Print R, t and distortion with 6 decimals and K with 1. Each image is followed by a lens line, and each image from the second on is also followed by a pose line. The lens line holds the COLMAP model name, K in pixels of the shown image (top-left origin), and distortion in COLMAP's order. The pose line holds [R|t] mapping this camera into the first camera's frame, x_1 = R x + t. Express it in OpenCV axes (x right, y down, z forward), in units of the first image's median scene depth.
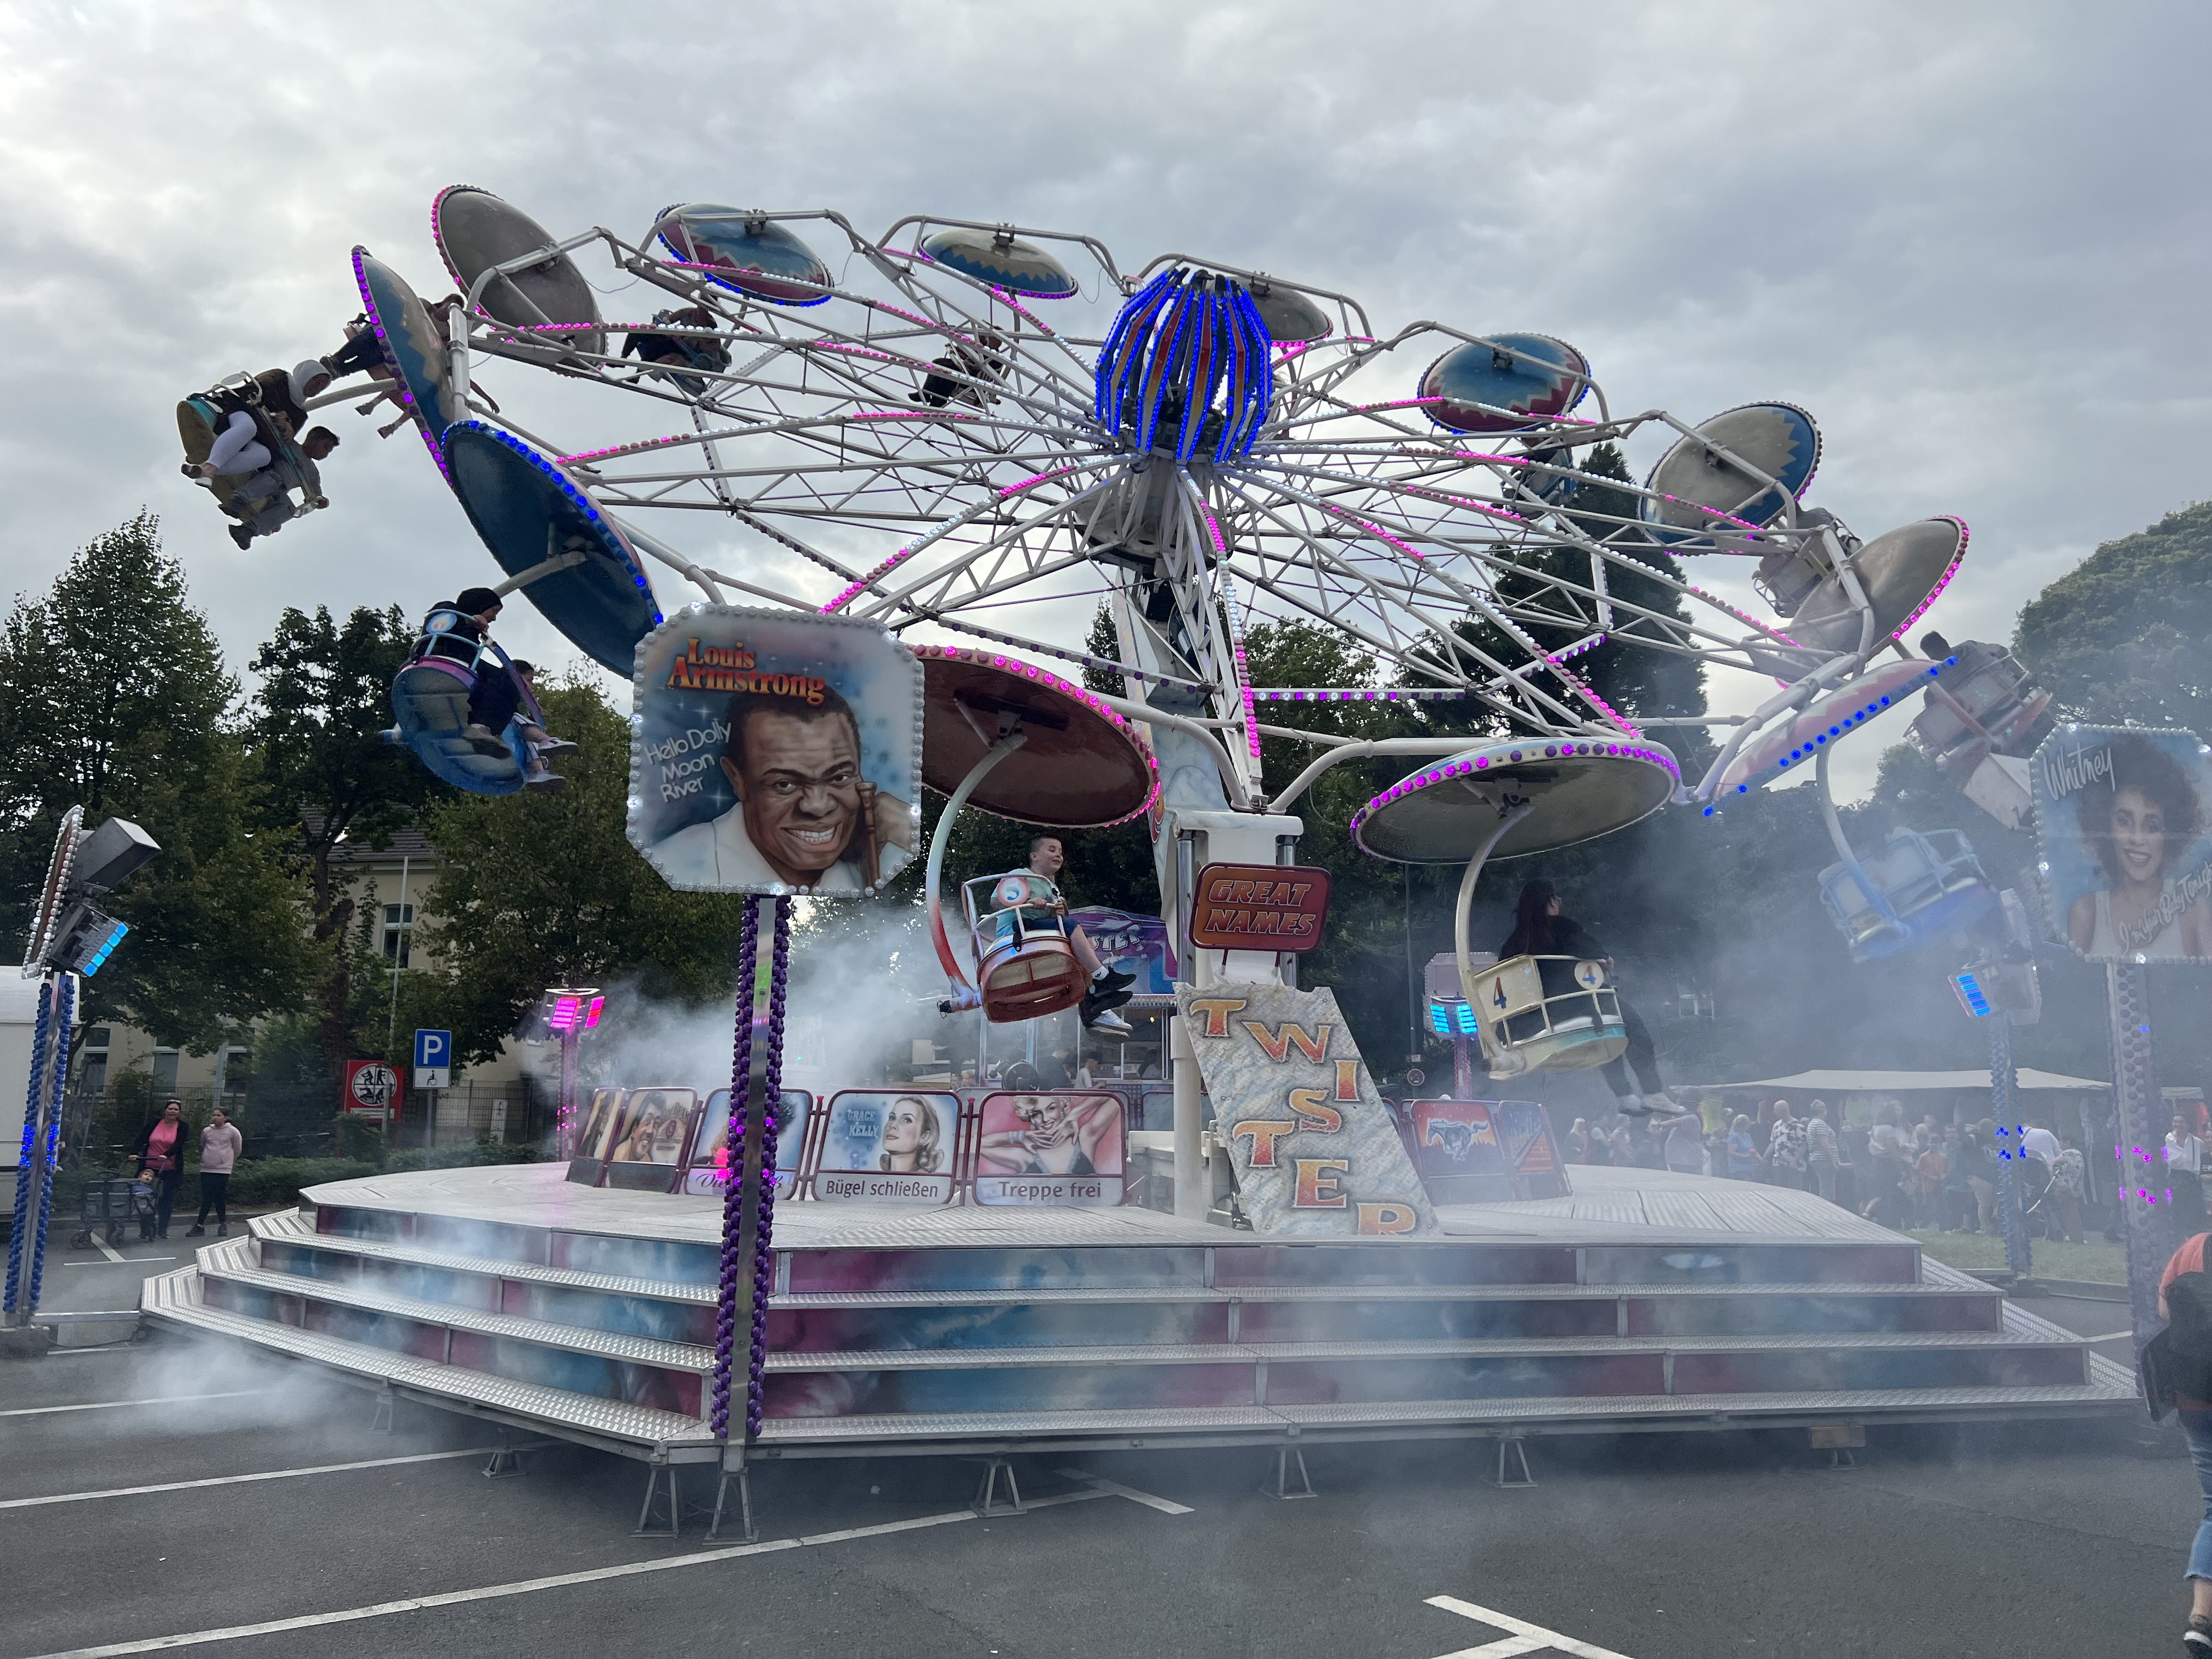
lens RADIAL K [[1654.6, 0, 1113.2], [0, 1654.6, 830.6], [0, 0, 1]] dist [0.048809, -0.013492]
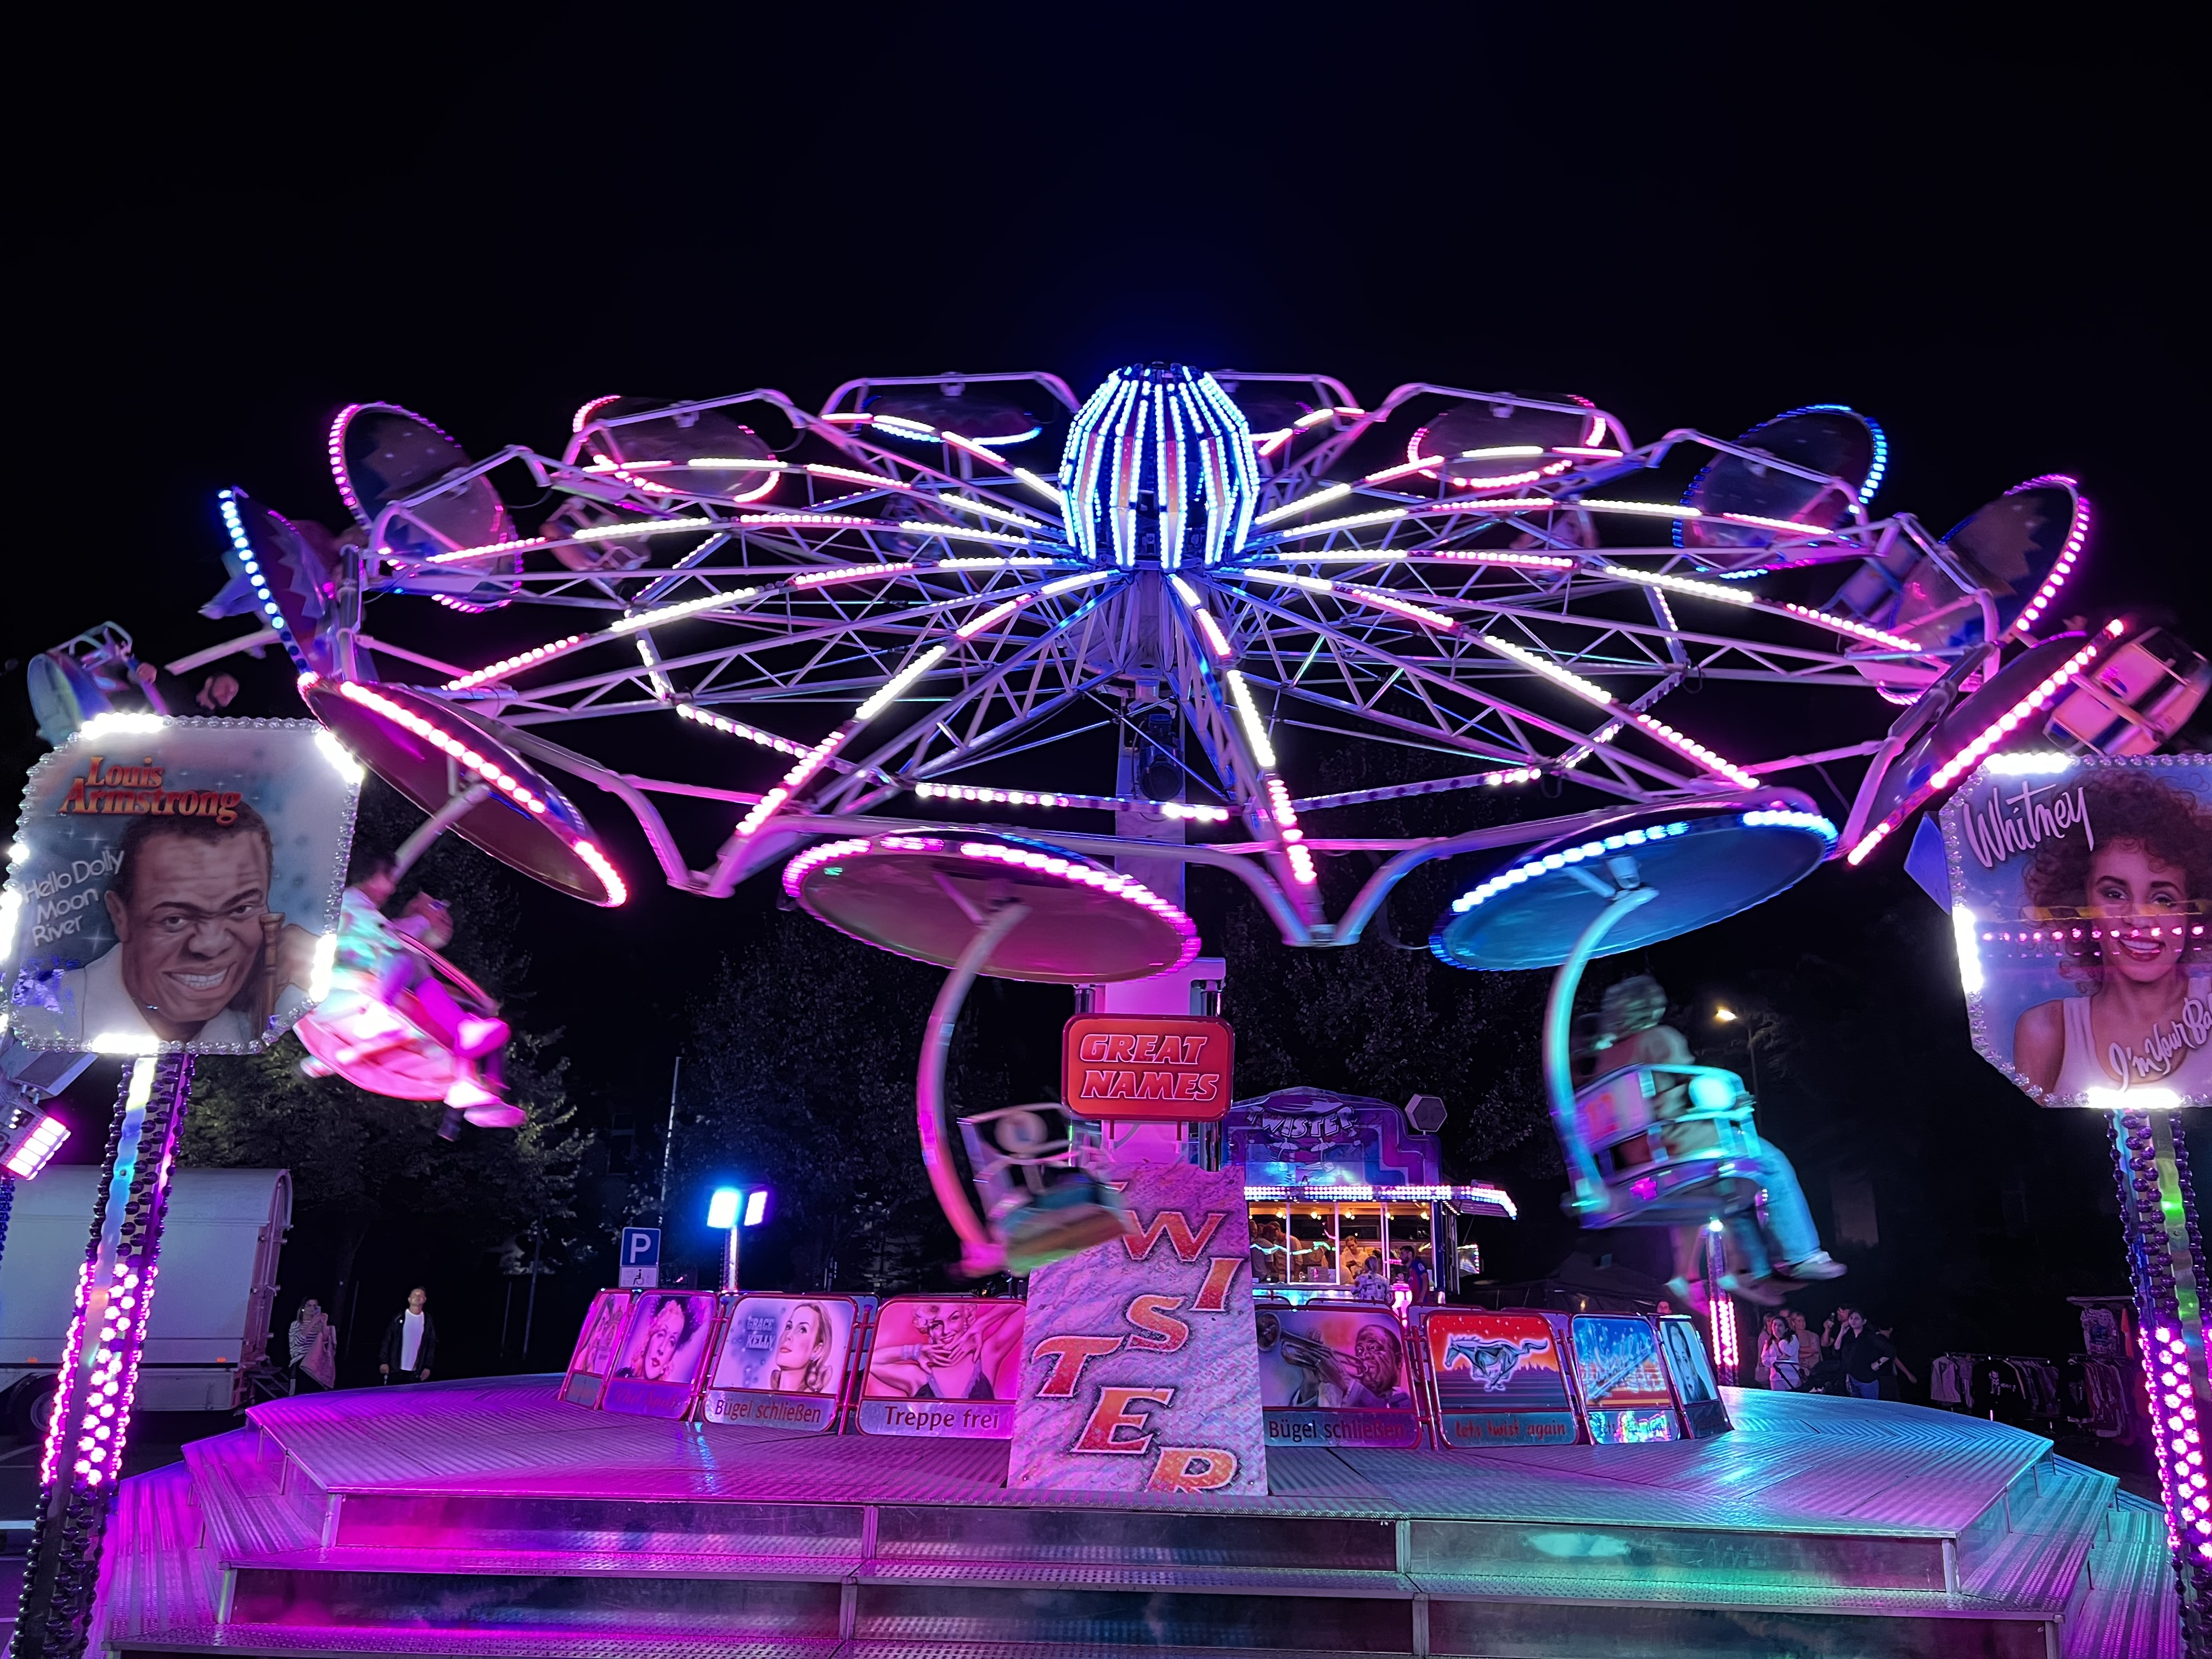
lens RADIAL K [[1654.6, 0, 1104.4], [0, 1654.6, 816.1], [0, 0, 1]] dist [0.048809, -0.013492]
pose [[0.965521, -0.065856, -0.251858, 0.464020], [0.033956, 0.991066, -0.128974, 0.044596], [0.258102, 0.115975, 0.959132, 0.298858]]
